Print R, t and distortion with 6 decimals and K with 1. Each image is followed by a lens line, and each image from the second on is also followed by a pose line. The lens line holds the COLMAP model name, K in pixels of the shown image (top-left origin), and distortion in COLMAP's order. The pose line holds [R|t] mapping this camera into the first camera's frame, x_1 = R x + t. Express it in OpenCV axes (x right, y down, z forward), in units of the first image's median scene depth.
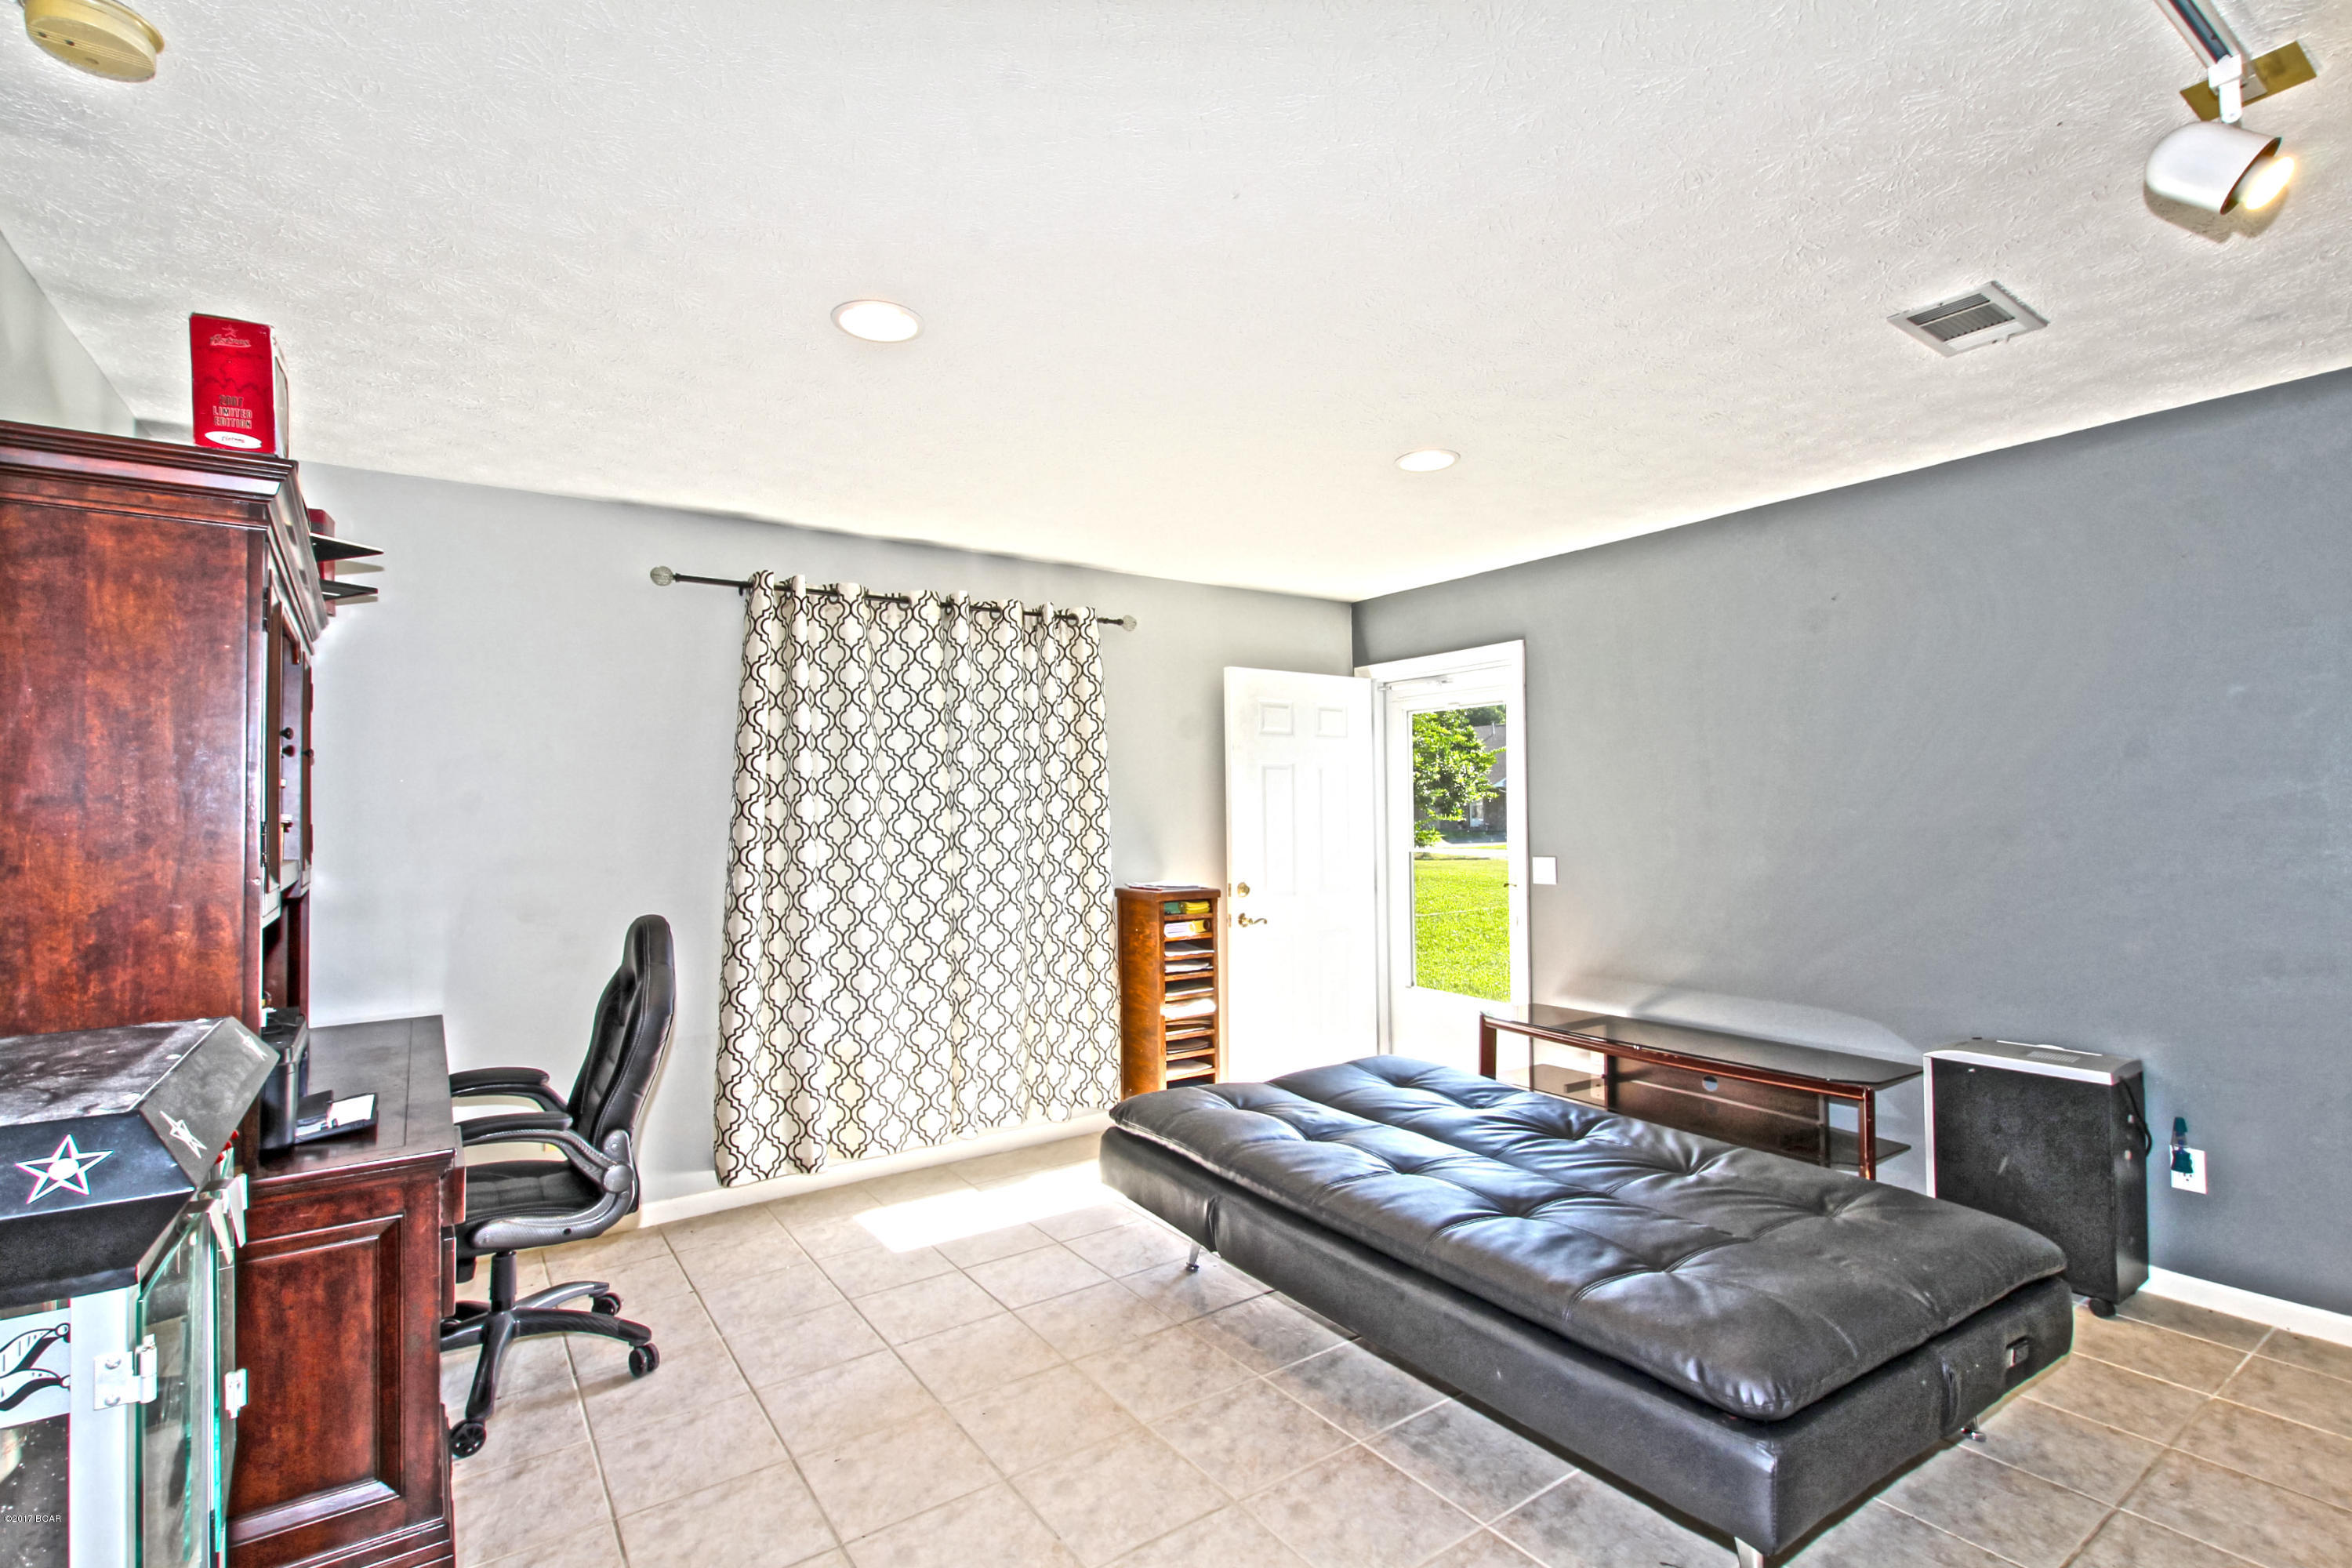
lens RADIAL K [[1078.6, 0, 1172.2], [0, 1078.6, 800.2], [0, 0, 1]] dist [0.004761, -0.000375]
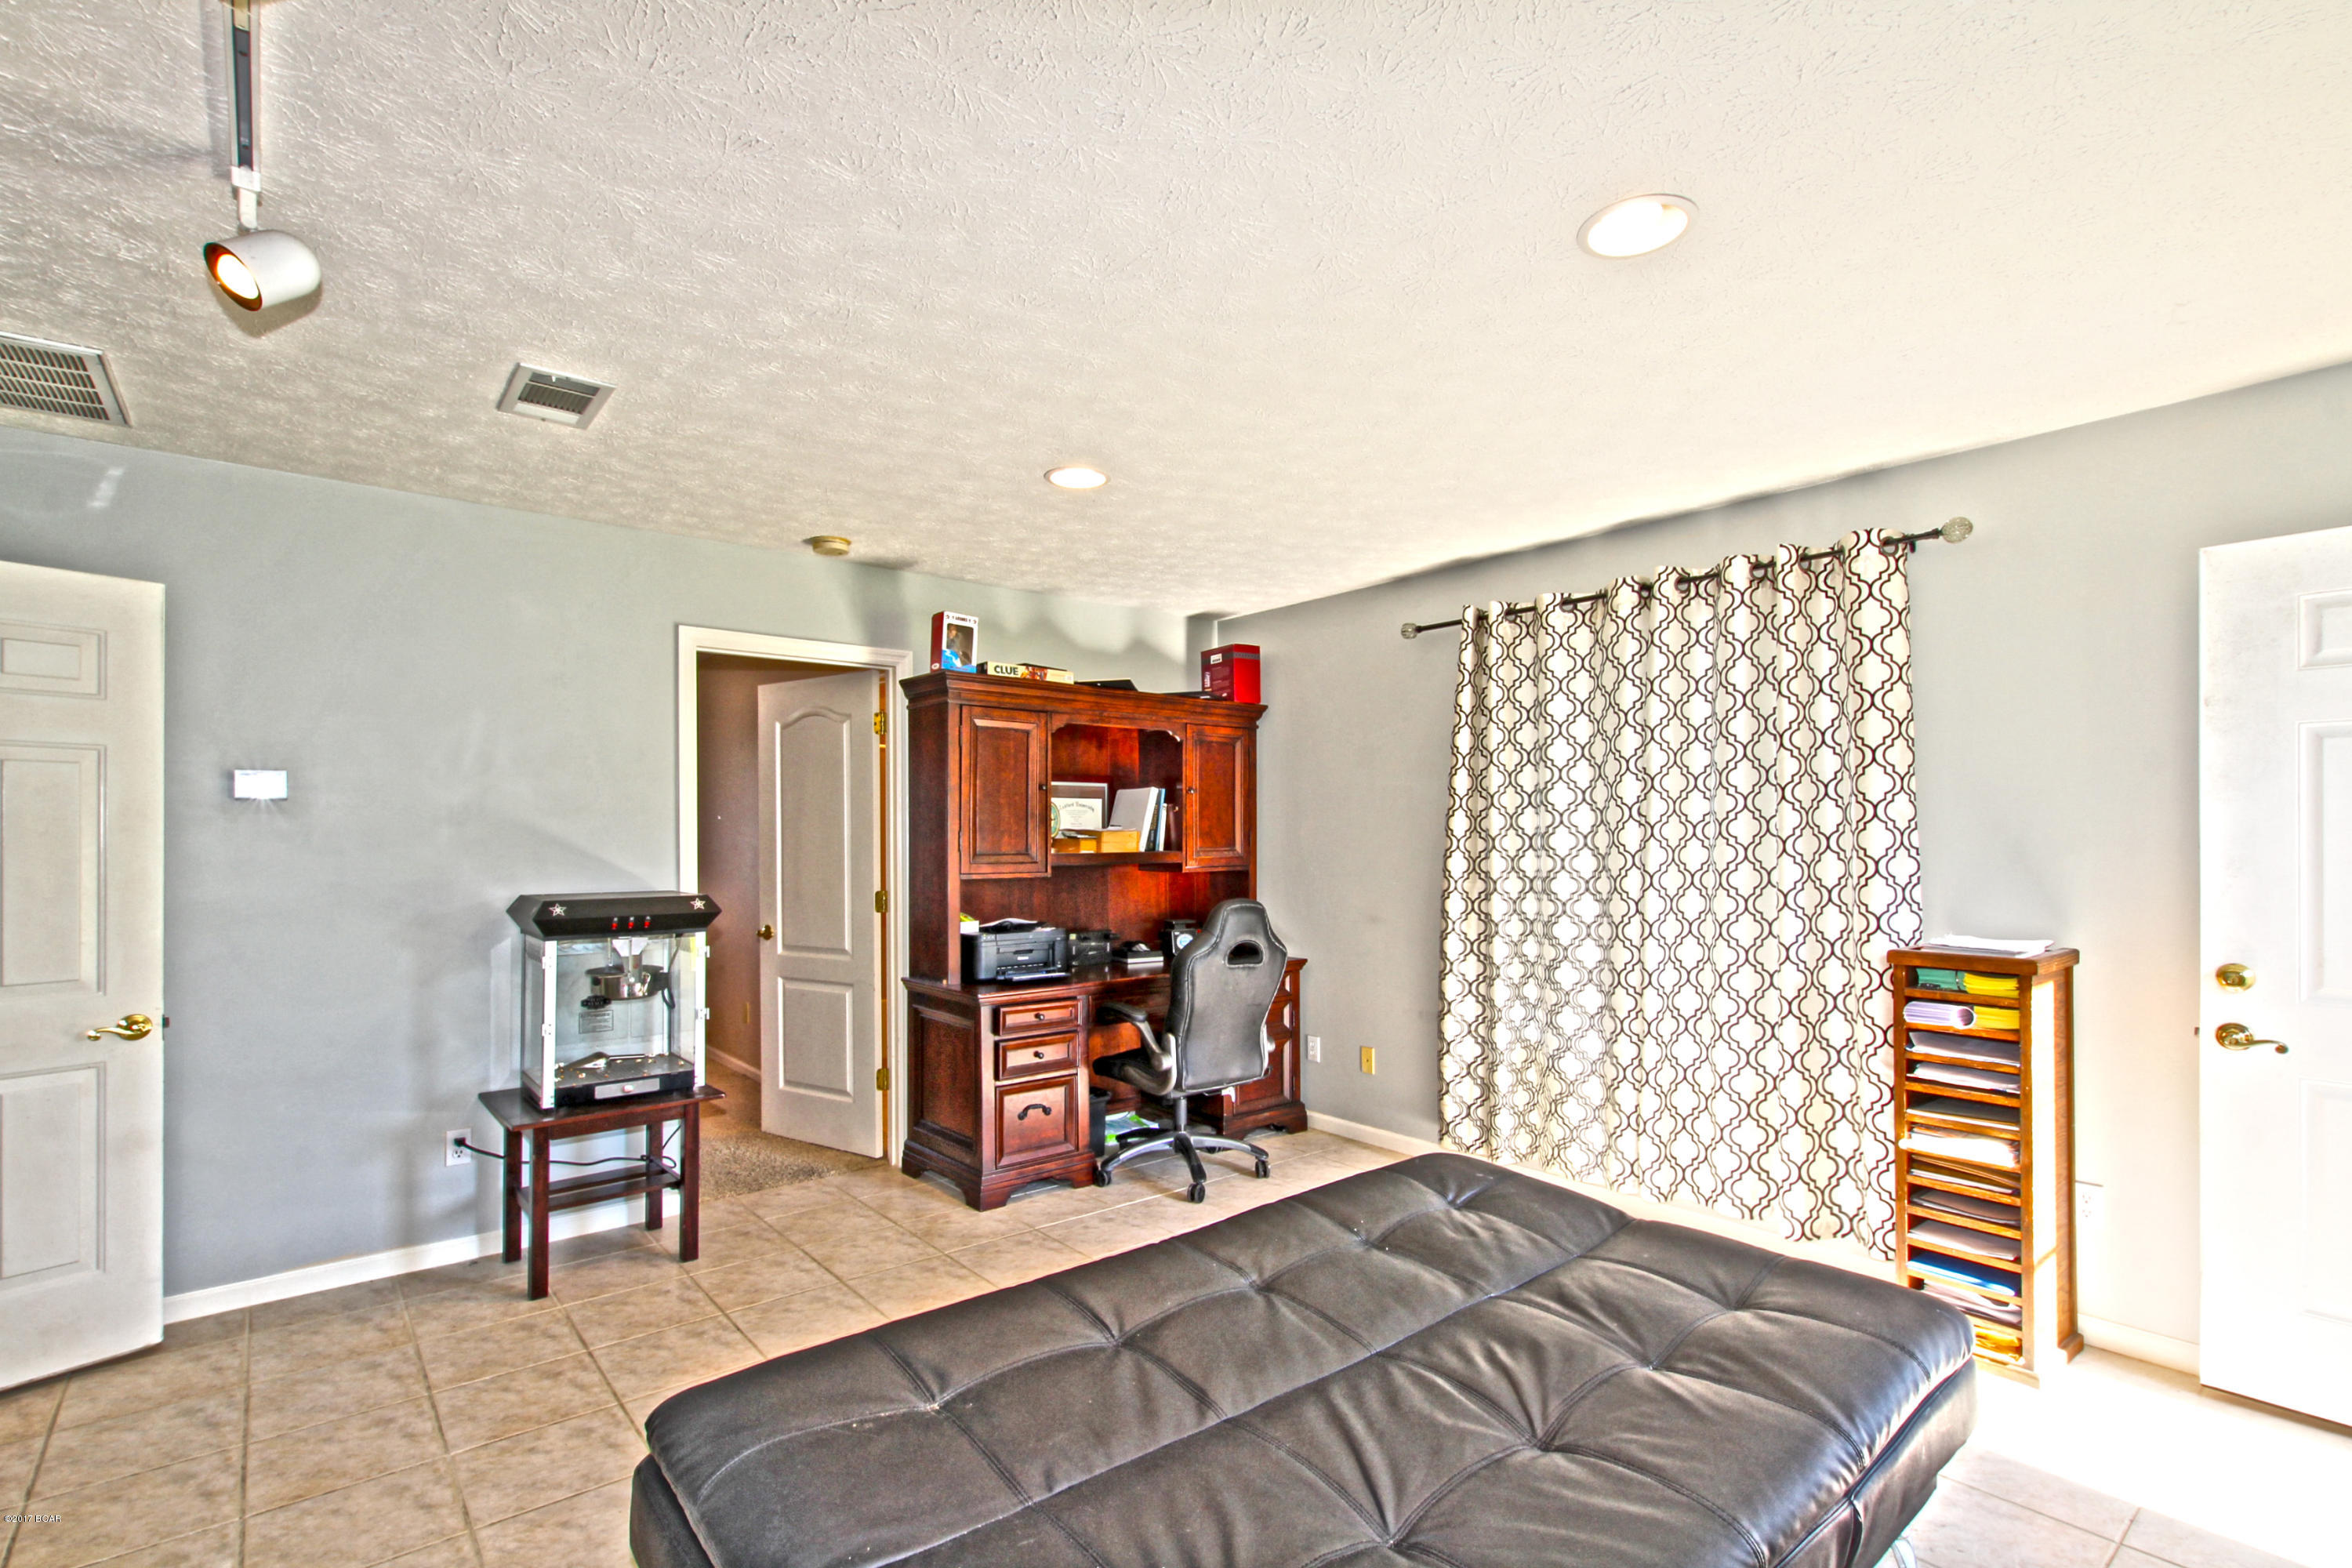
lens RADIAL K [[1078.6, 0, 1171.7], [0, 1078.6, 798.8], [0, 0, 1]] dist [0.004761, -0.000375]
pose [[0.085272, -0.006590, -0.996336, 0.589383], [0.026883, 0.999629, -0.004311, -0.014720], [0.995995, -0.026416, 0.085417, 0.498053]]
